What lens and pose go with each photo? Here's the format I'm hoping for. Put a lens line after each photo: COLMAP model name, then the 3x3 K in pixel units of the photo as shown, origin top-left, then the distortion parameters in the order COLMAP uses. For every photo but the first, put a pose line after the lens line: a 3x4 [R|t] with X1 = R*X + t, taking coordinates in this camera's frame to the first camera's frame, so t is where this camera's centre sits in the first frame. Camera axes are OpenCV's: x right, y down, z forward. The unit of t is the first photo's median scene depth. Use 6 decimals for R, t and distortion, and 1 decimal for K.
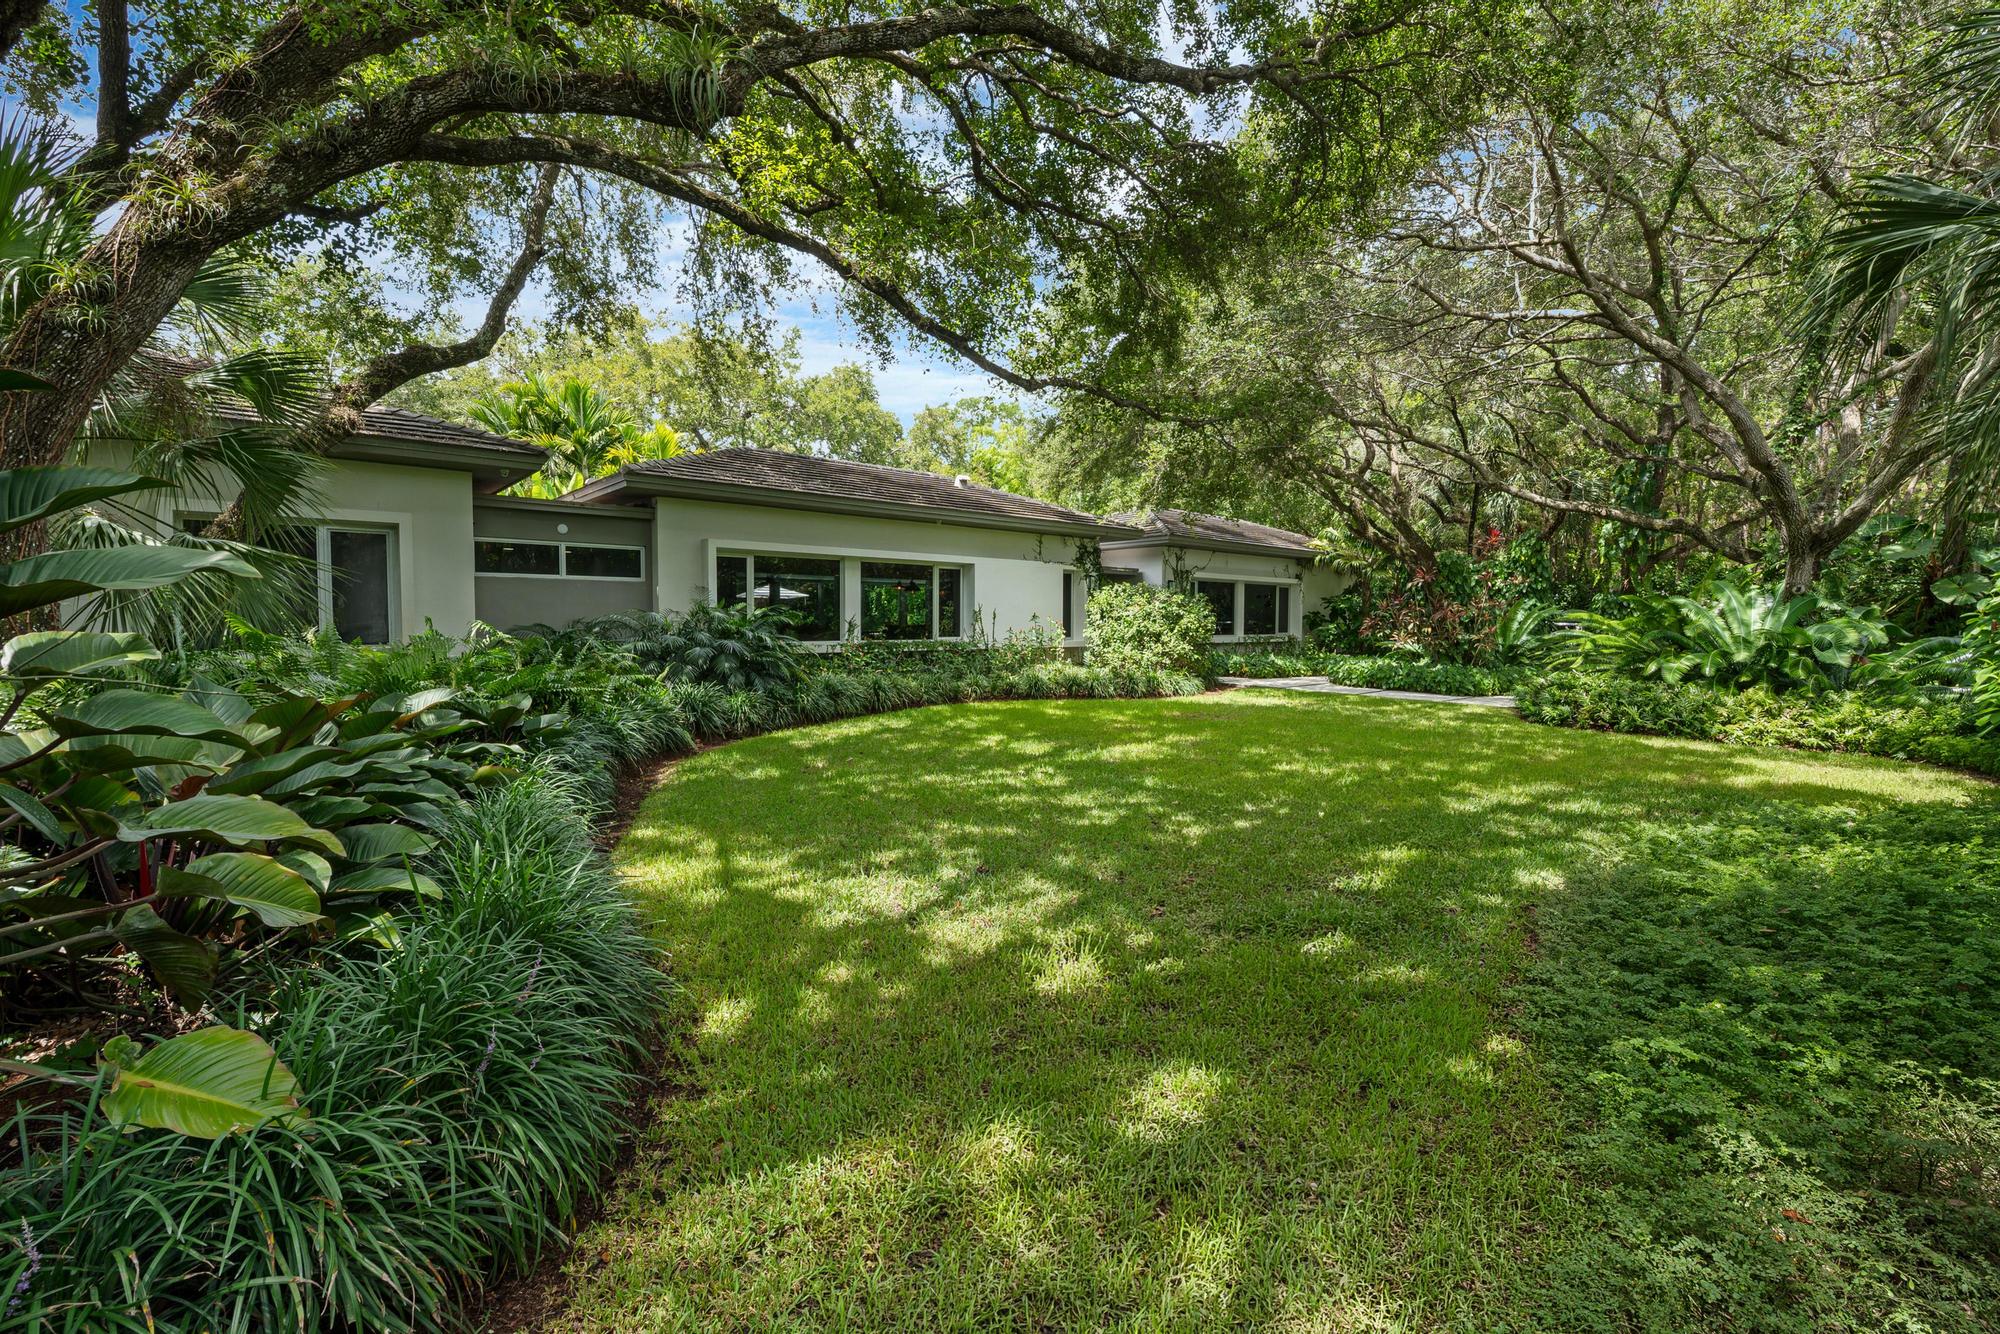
lens RADIAL K [[840.1, 0, 1000.0], [0, 840.1, 667.0], [0, 0, 1]] dist [-0.016645, 0.000049]
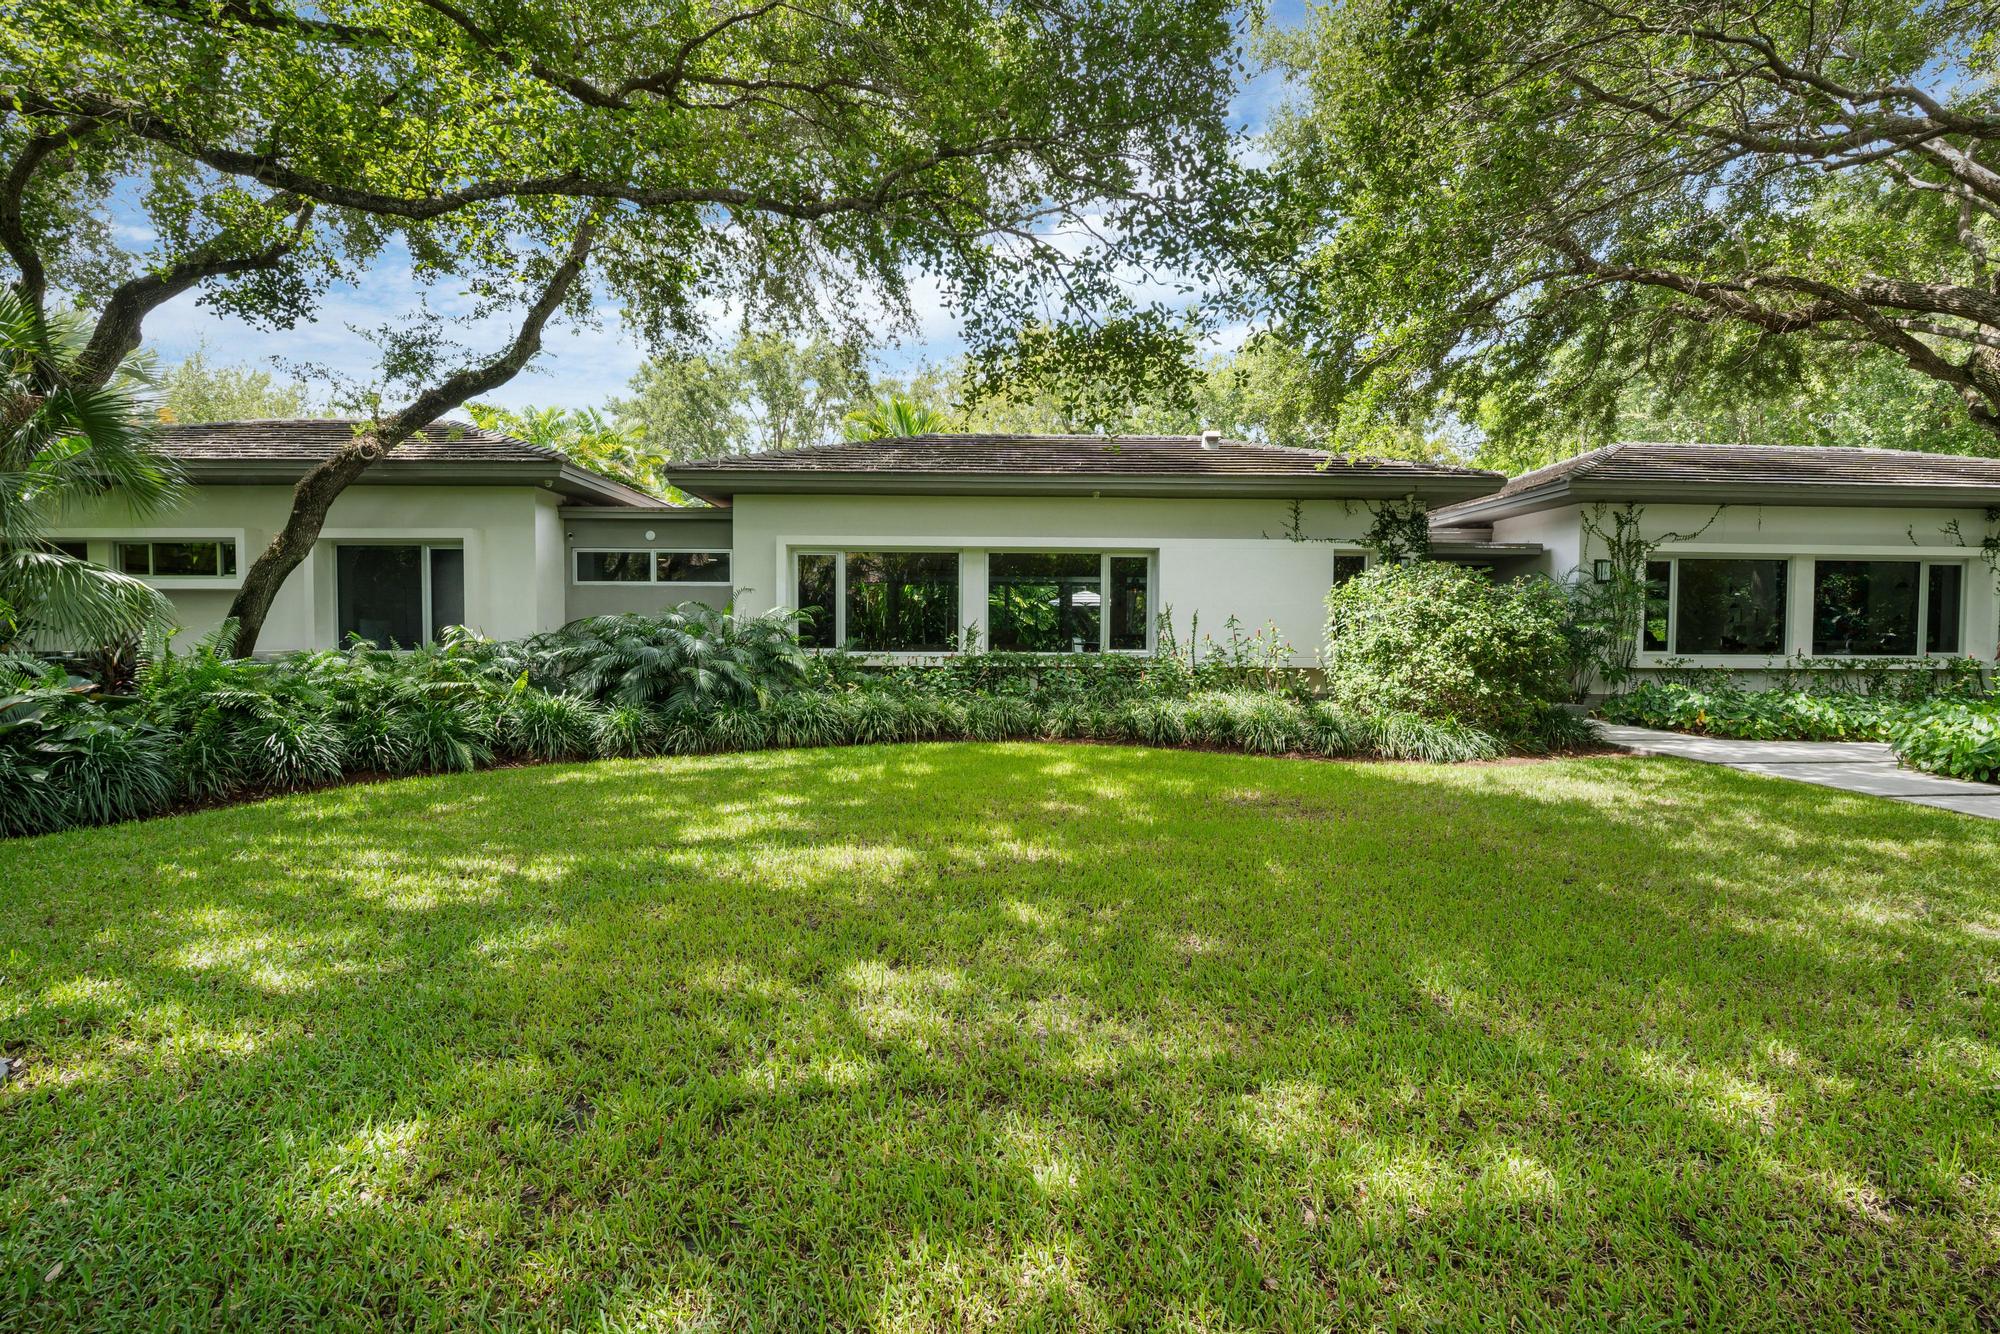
lens RADIAL K [[840.1, 0, 1000.0], [0, 840.1, 667.0], [0, 0, 1]] dist [-0.016645, 0.000049]
pose [[0.772611, 0.029873, -0.634176, 0.349993], [-0.035571, 0.999360, 0.003740, -0.021346], [0.633882, 0.019668, 0.773179, 0.394359]]
